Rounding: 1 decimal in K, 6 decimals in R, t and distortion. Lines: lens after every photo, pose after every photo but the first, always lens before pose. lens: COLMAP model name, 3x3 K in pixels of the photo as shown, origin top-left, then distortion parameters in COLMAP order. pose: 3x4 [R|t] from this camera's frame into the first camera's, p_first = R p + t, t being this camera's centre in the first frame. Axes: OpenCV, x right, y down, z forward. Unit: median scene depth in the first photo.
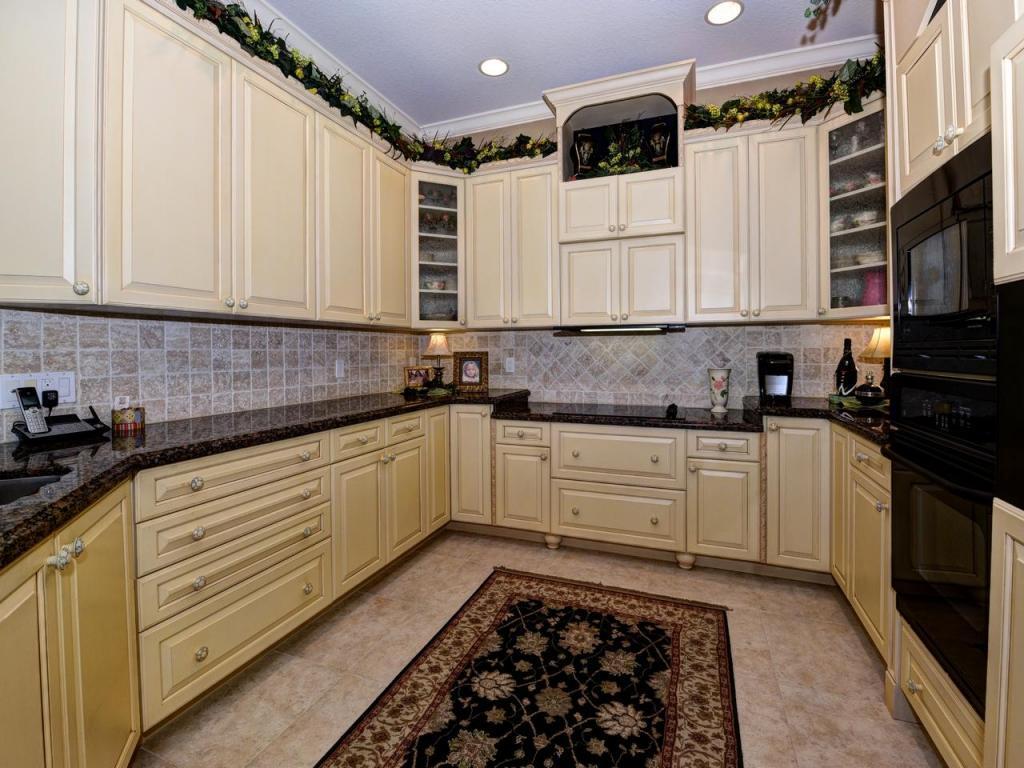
lens RADIAL K [[466.2, 0, 508.6], [0, 466.2, 361.4], [0, 0, 1]] dist [-0.020889, 0.001146]
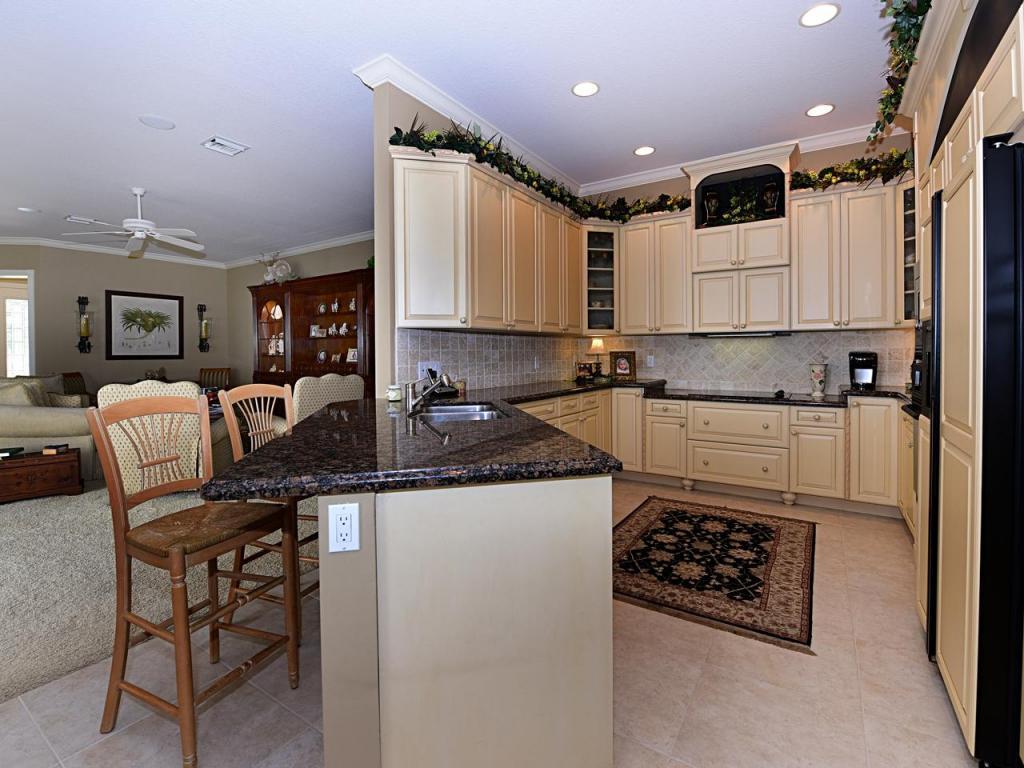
lens RADIAL K [[474.0, 0, 506.9], [0, 474.0, 364.5], [0, 0, 1]] dist [-0.020333, -0.002085]
pose [[0.978505, 0.004282, -0.206178, -0.159040], [-0.003500, 0.999985, 0.004159, 0.016463], [0.206193, -0.003348, 0.978506, -0.555863]]
